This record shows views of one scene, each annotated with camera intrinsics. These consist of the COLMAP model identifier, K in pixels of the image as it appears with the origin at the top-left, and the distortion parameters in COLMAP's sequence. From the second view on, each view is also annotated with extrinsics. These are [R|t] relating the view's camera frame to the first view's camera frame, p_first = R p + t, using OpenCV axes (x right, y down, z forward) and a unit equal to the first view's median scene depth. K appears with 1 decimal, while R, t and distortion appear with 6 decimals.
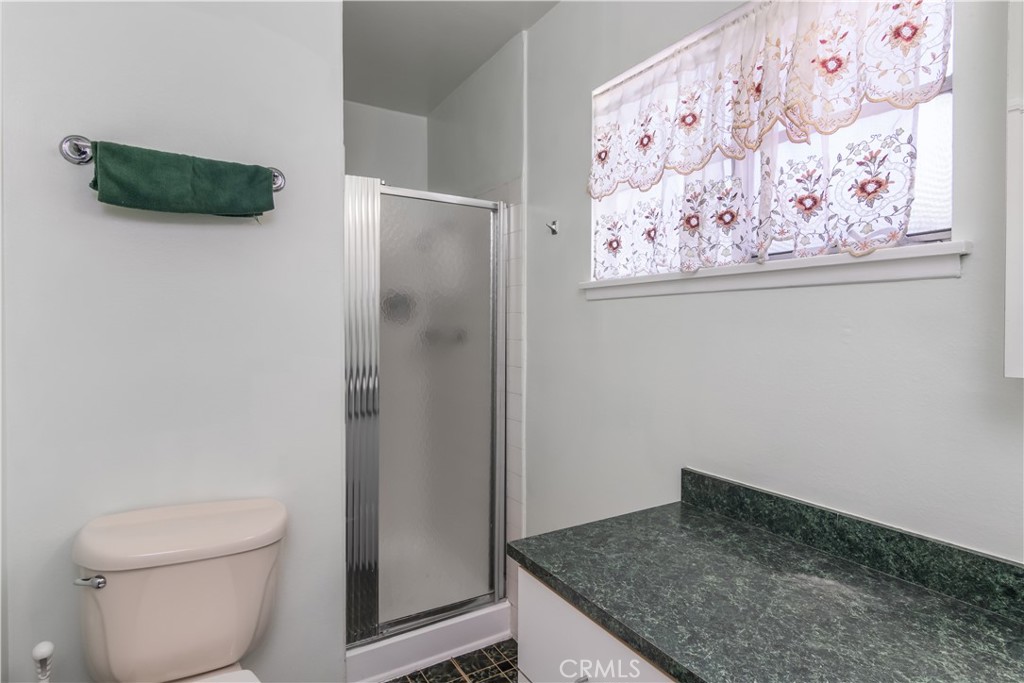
lens RADIAL K [[532.2, 0, 502.4], [0, 532.2, 324.6], [0, 0, 1]] dist [-0.001728, 0.001474]
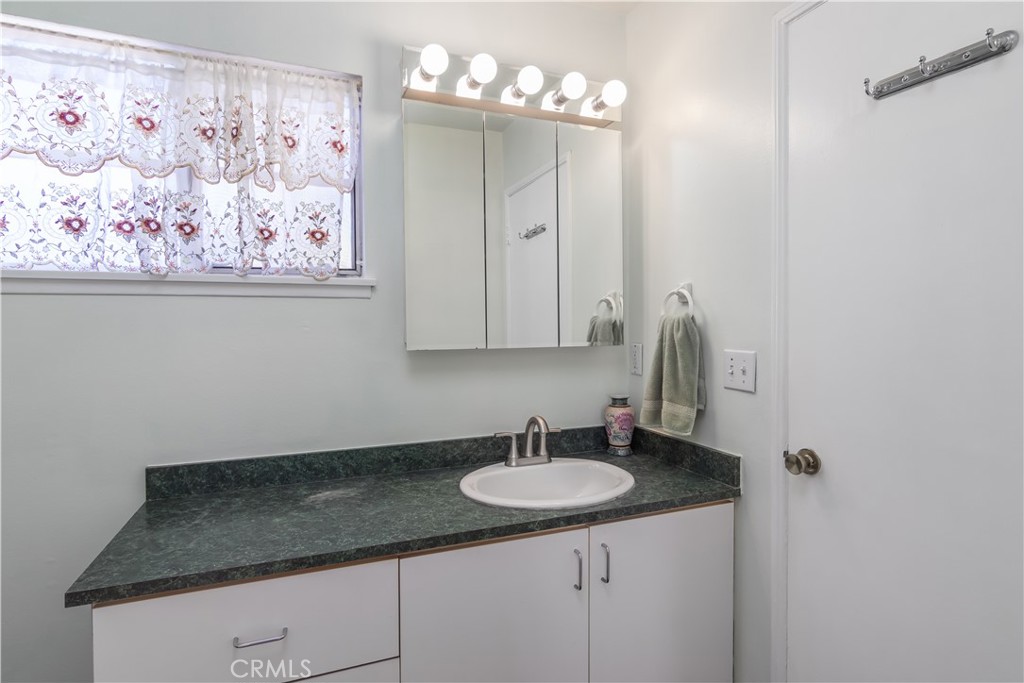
lens RADIAL K [[528.3, 0, 515.9], [0, 528.3, 320.4], [0, 0, 1]] dist [0.006069, 0.001765]
pose [[0.158785, 0.005772, 0.987296, -0.688628], [0.004269, 0.999970, -0.006532, -0.000614], [-0.987304, 0.005252, 0.158755, 0.186210]]
